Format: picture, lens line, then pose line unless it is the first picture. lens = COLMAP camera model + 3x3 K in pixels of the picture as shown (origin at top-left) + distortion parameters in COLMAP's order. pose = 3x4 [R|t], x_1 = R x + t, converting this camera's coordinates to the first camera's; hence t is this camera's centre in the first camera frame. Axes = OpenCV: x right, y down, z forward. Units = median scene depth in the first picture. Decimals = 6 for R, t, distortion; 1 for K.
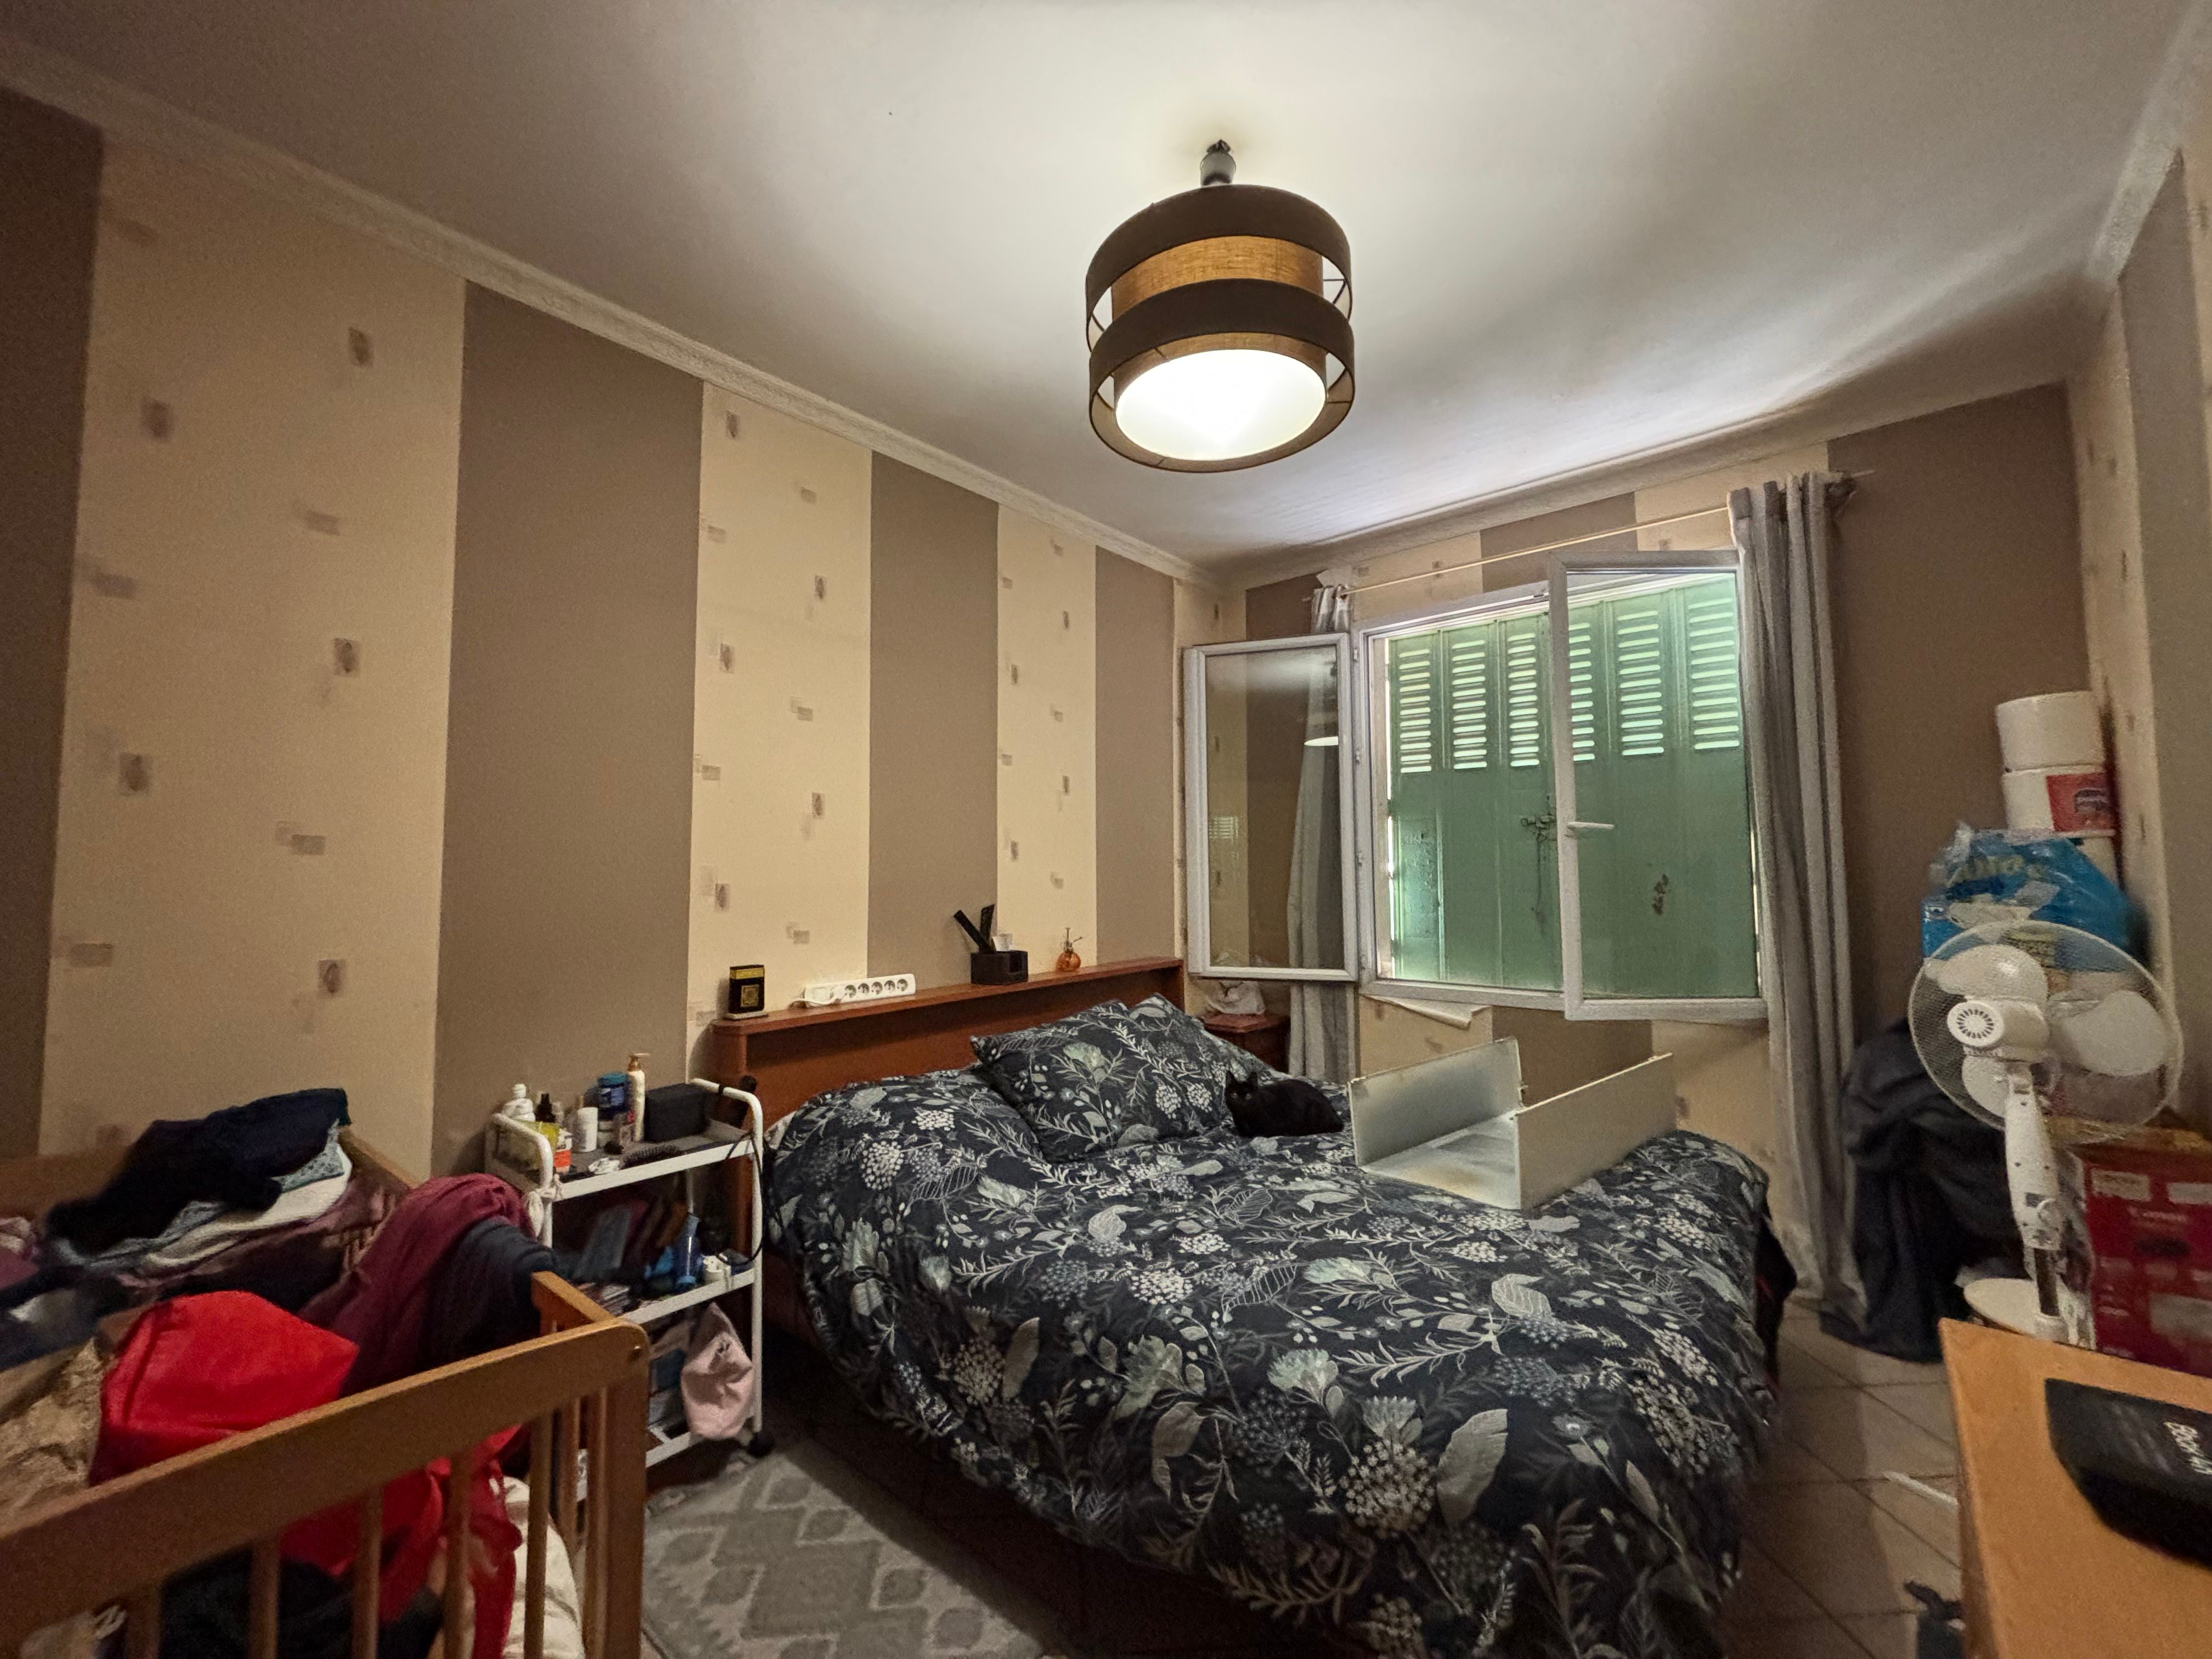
lens RADIAL K [[889.4, 0, 1100.8], [0, 889.4, 826.9], [0, 0, 1]] dist [0.004624, 0.000112]
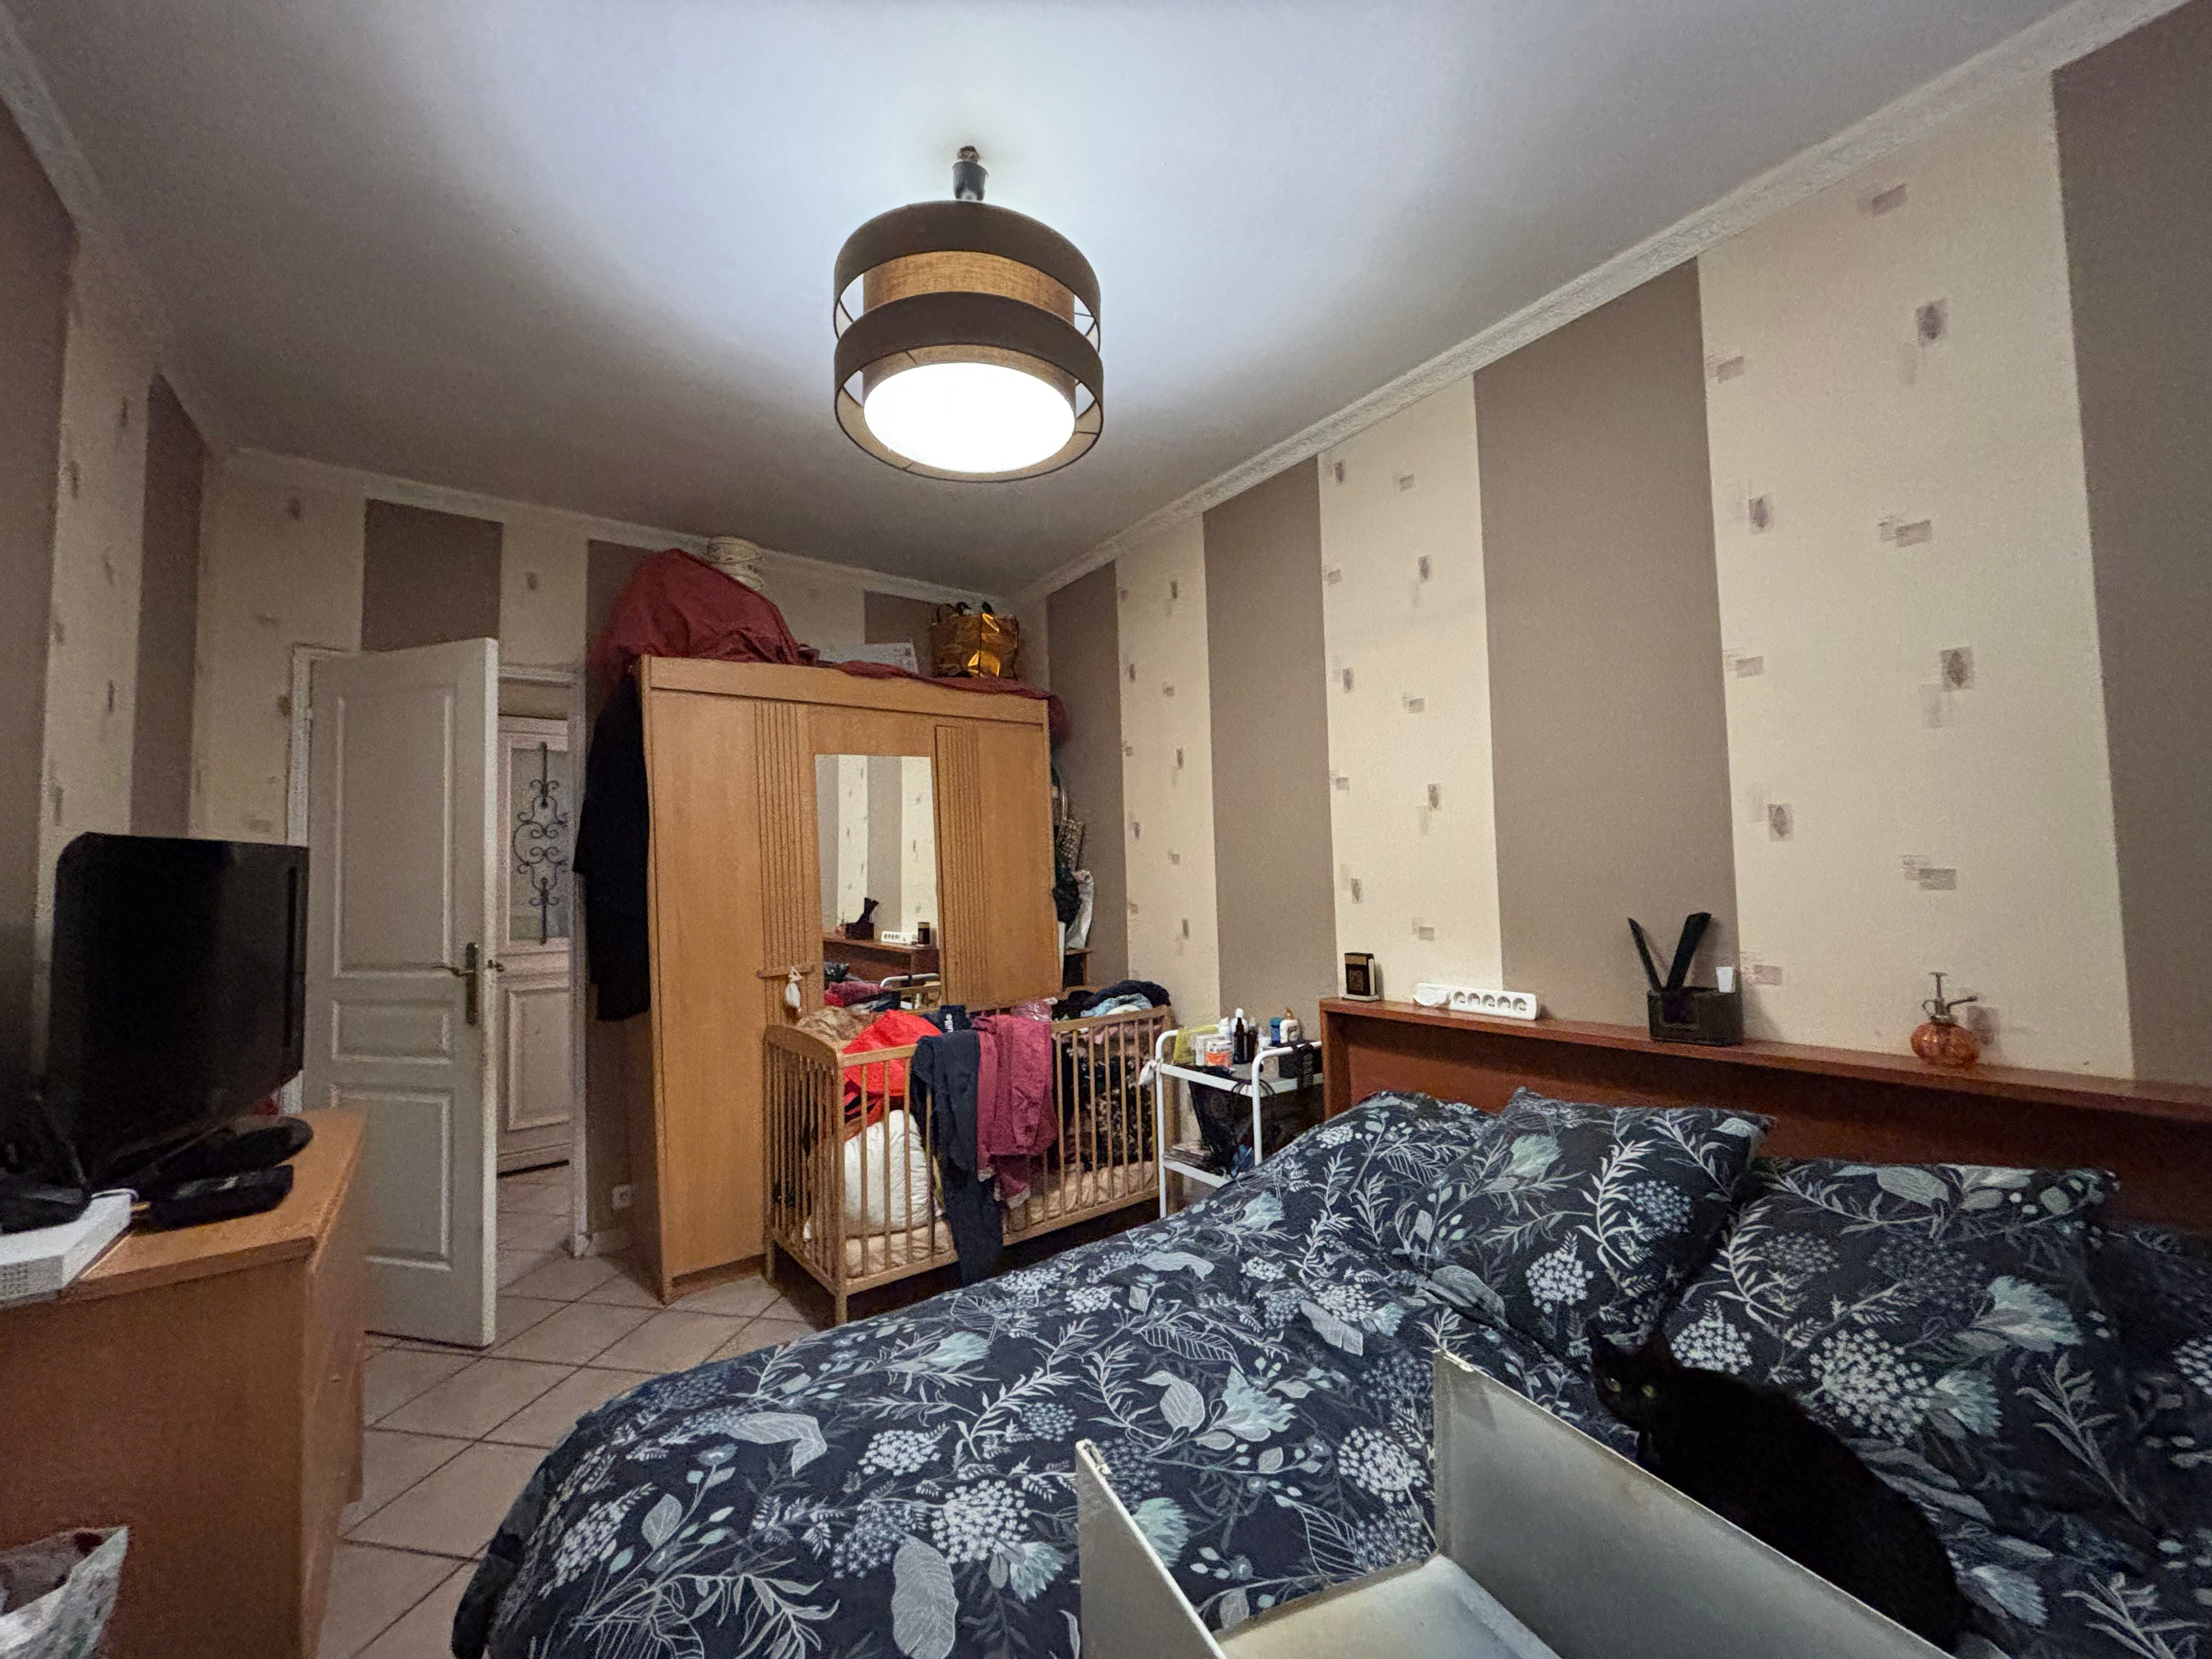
lens RADIAL K [[889.4, 0, 1101.3], [0, 889.4, 827.6], [0, 0, 1]] dist [0.004624, 0.000112]
pose [[-0.240620, -0.038855, -0.969841, 0.754150], [0.079964, 0.995008, -0.059703, 0.040266], [0.967320, -0.091918, -0.236312, 0.959802]]
